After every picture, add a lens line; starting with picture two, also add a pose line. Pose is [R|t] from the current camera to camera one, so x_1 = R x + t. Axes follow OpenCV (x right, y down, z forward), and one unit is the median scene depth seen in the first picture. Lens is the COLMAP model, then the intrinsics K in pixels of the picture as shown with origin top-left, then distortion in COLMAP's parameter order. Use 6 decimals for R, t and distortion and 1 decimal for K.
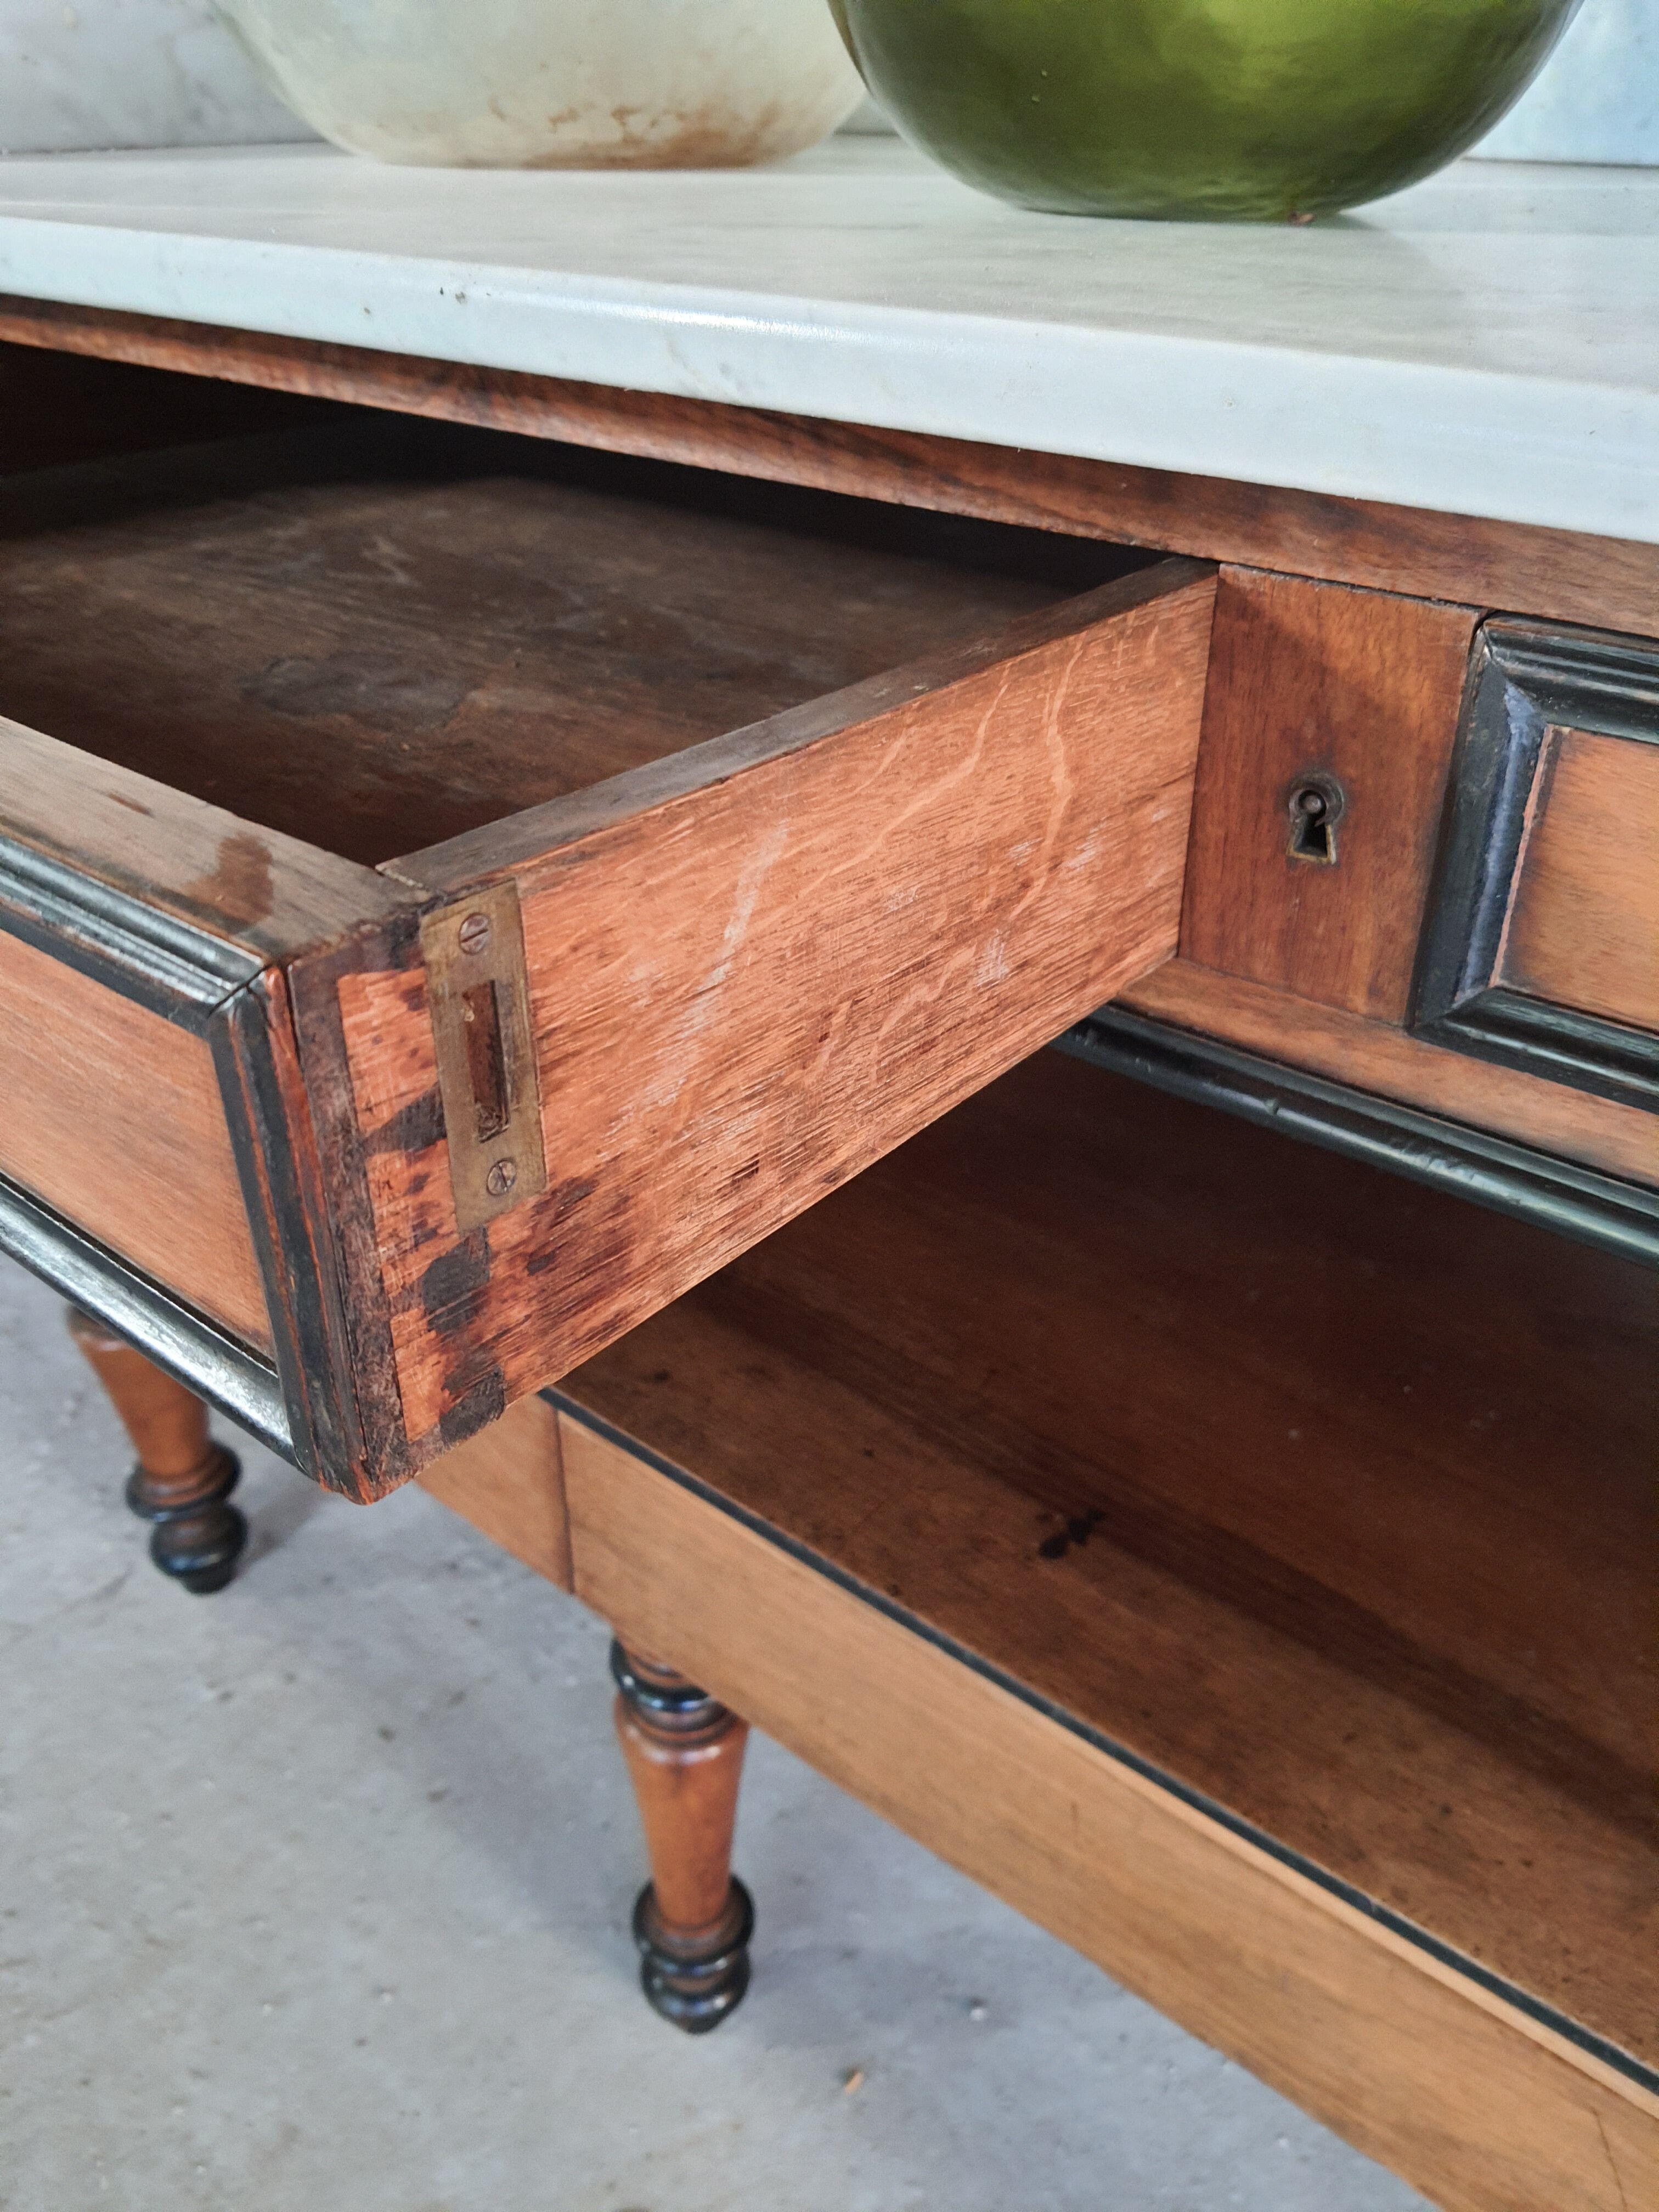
lens RADIAL K [[1769.3, 0, 829.5], [0, 1769.3, 1106.0], [0, 0, 1]] dist [0.063328, -0.124645]
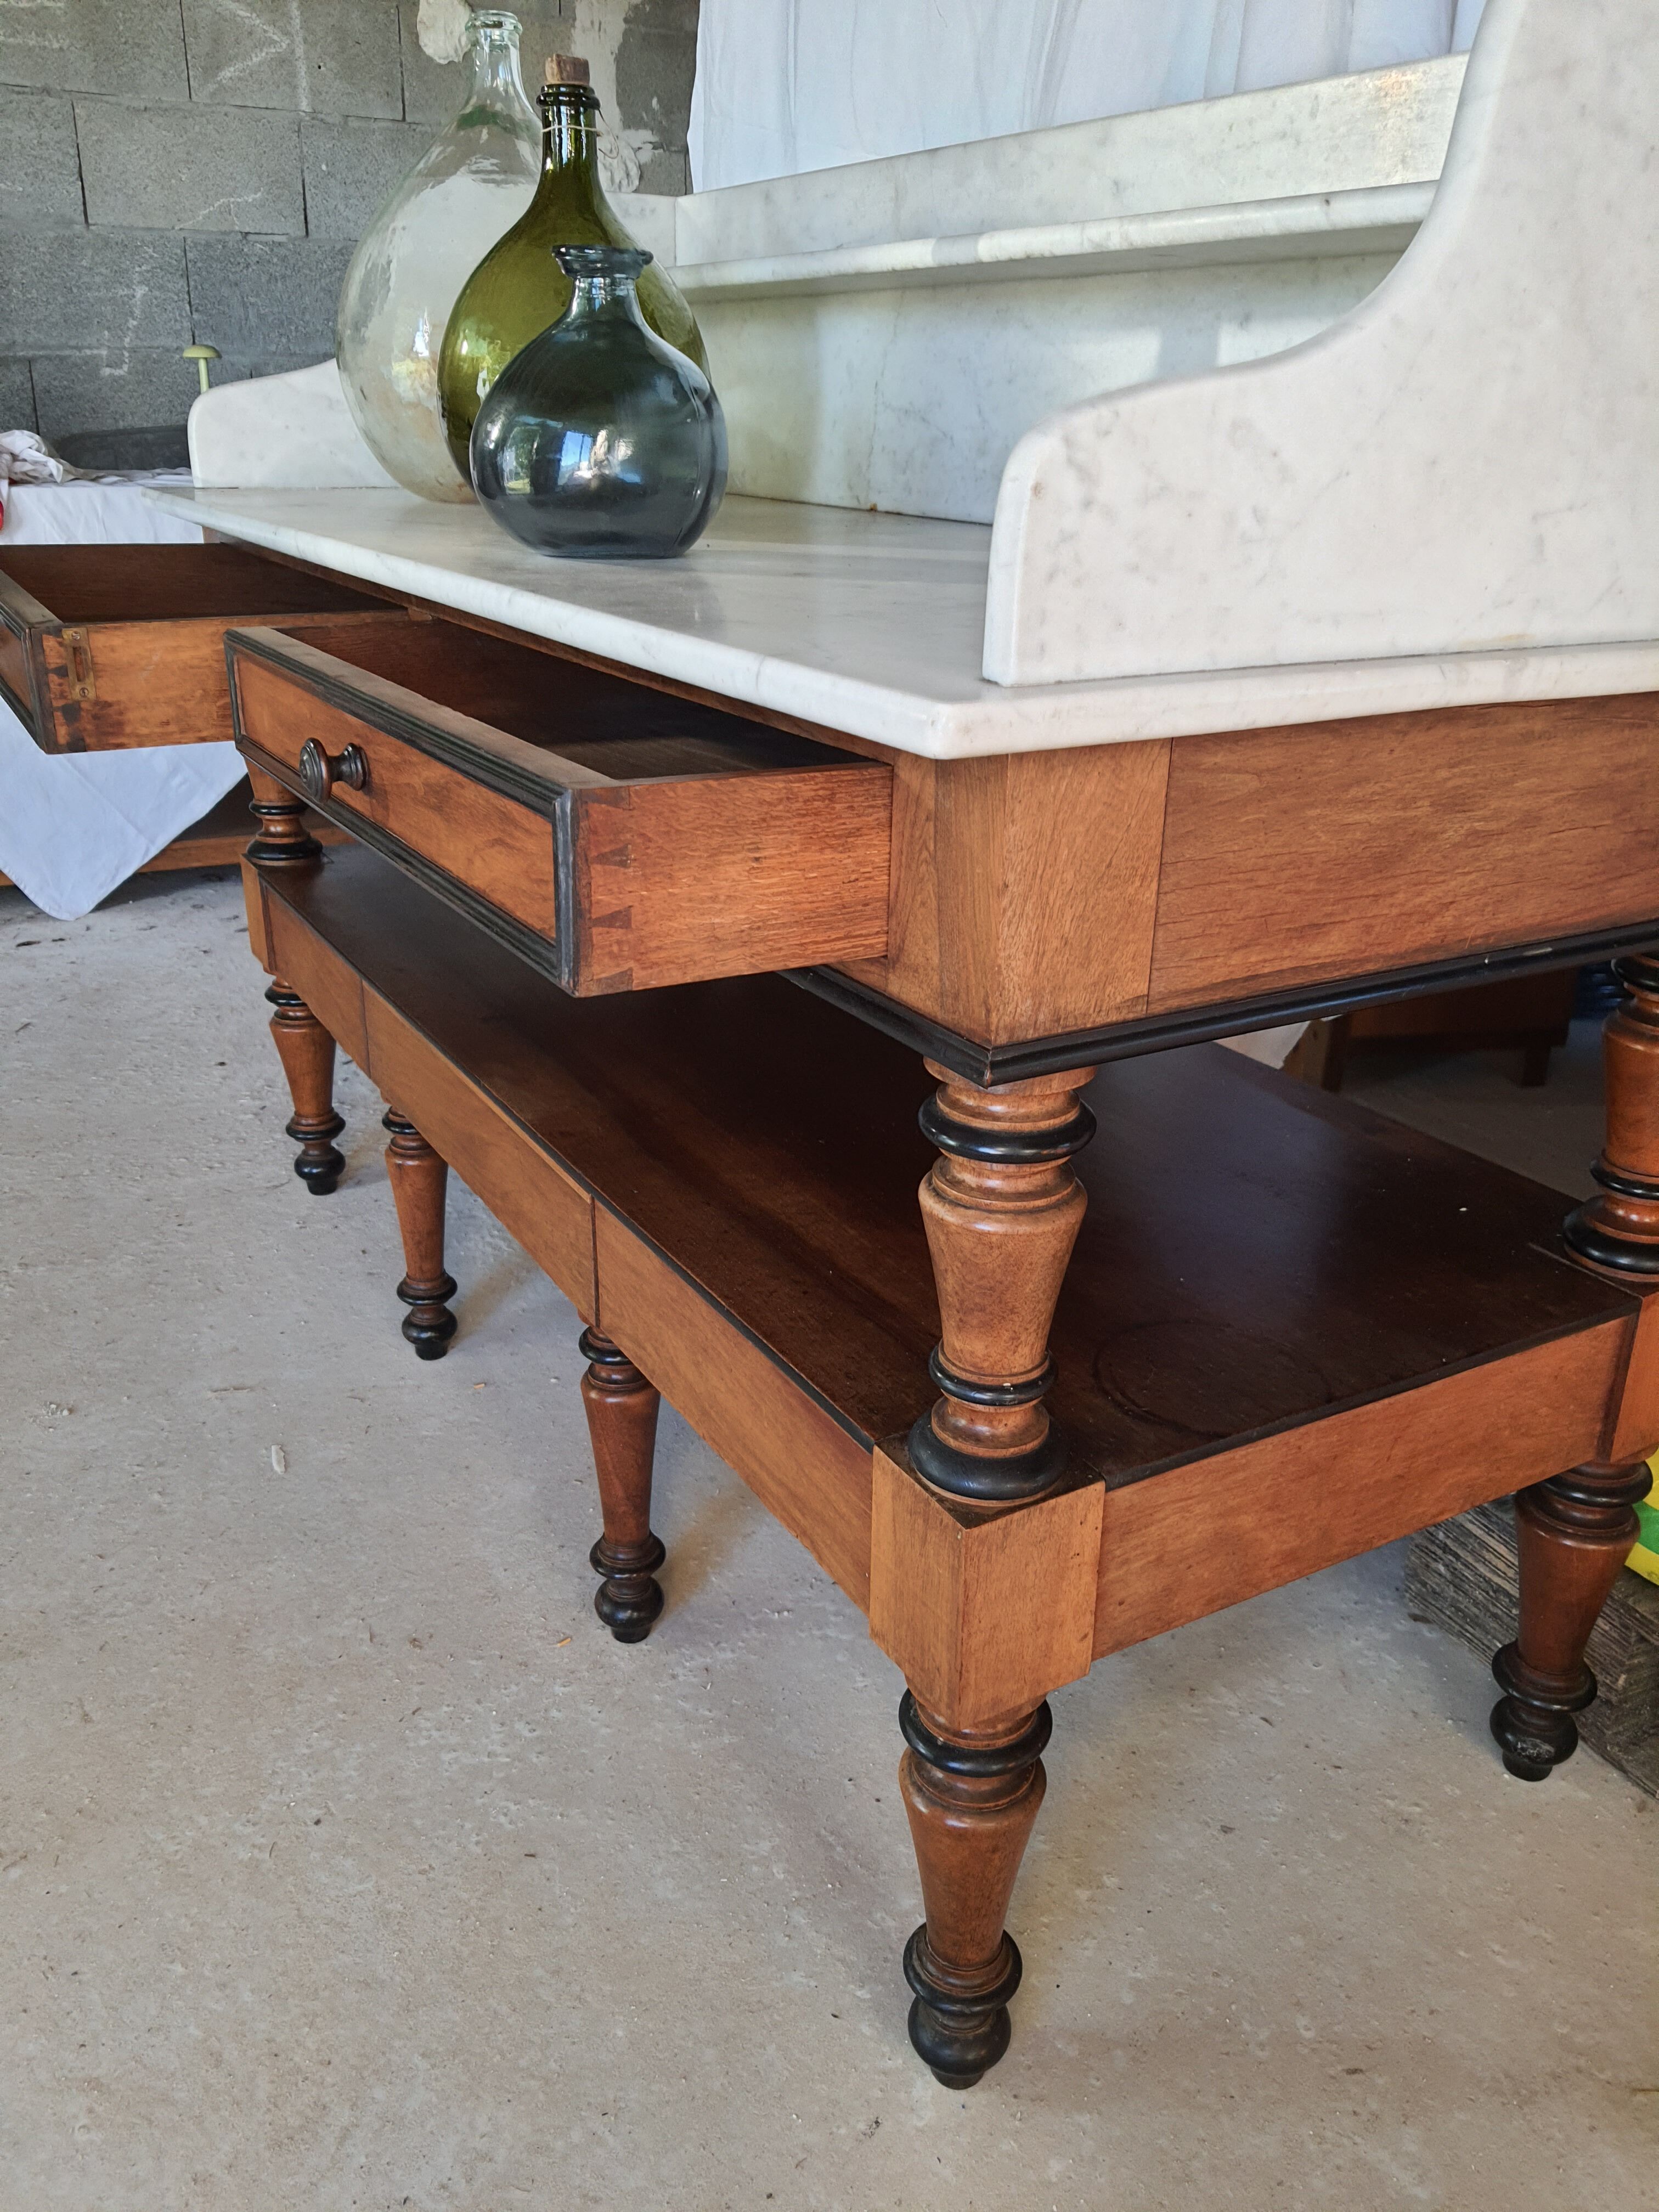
lens RADIAL K [[1769.3, 0, 829.5], [0, 1769.3, 1106.0], [0, 0, 1]] dist [0.063328, -0.124645]
pose [[0.934446, 0.142551, -0.326327, 1.518939], [-0.192978, 0.972869, -0.127616, 0.640990], [0.299281, 0.182224, 0.936603, -1.268107]]
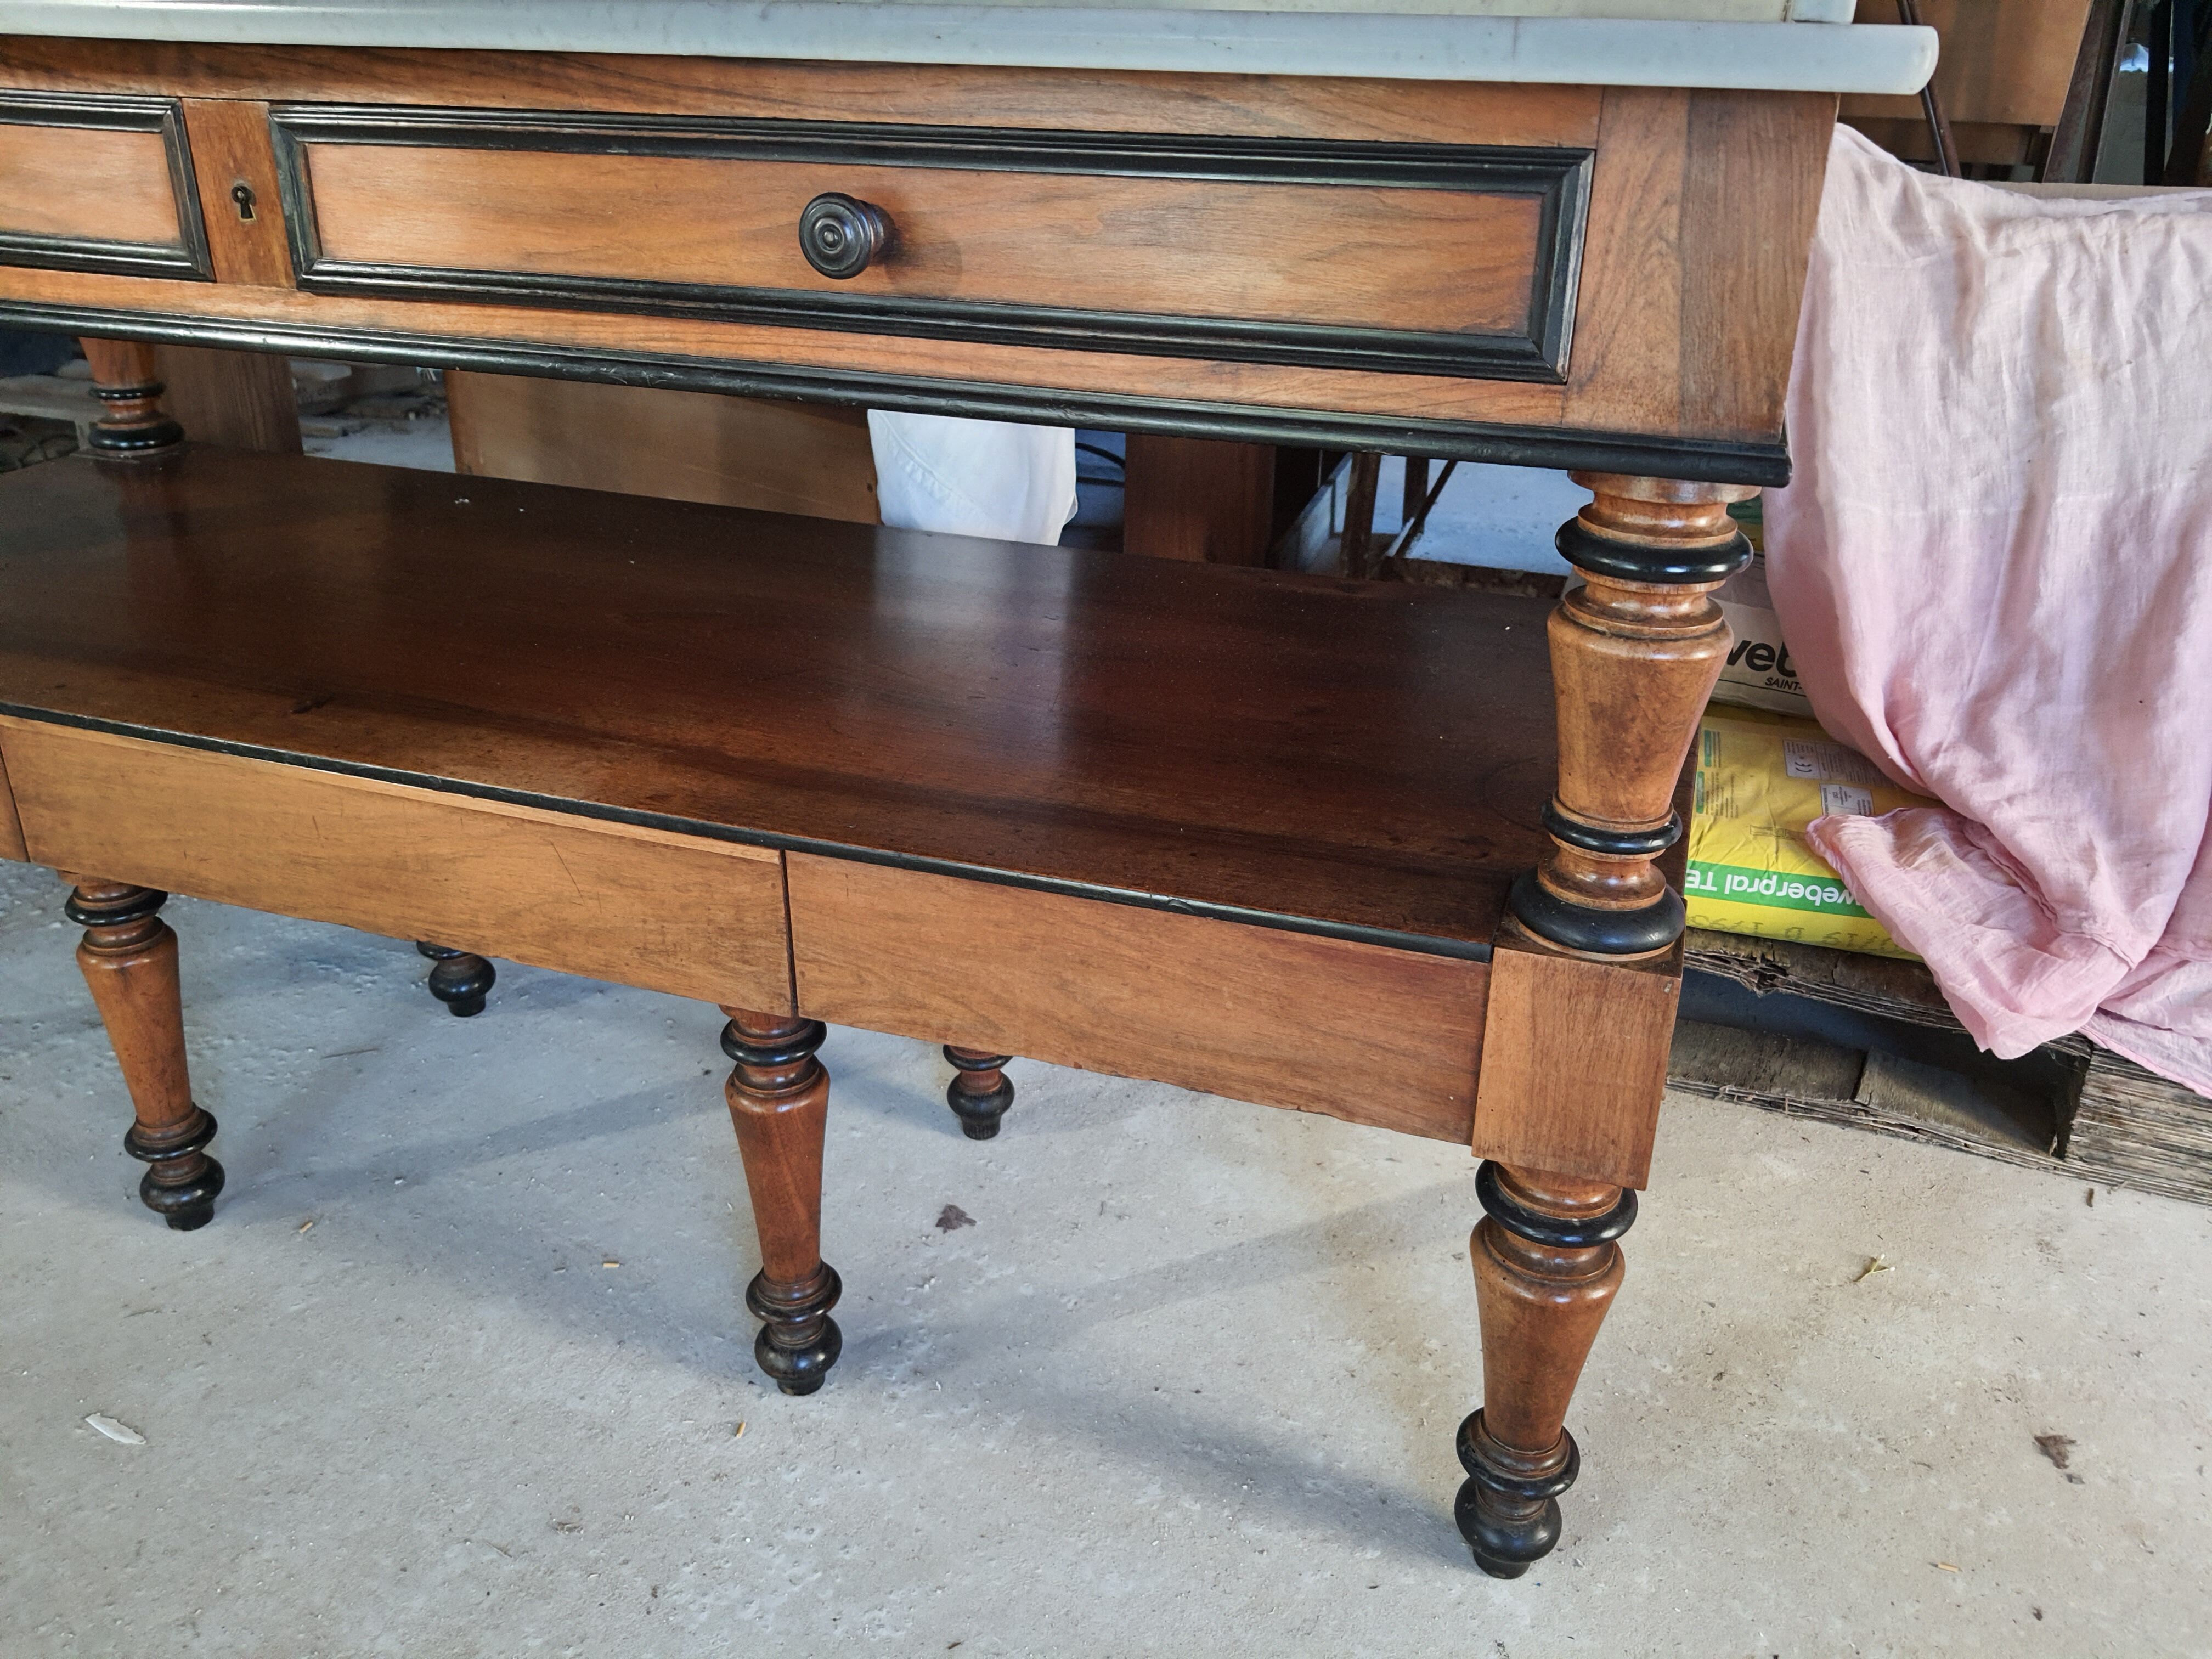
lens RADIAL K [[1769.3, 0, 1106.0], [0, 1769.3, 829.5], [0, 0, 1]] dist [0.063328, -0.124645]
pose [[0.935117, -0.137575, 0.326540, 0.301402], [0.170821, 0.982422, -0.075276, 0.686942], [-0.310445, 0.126172, 0.942181, -0.992547]]
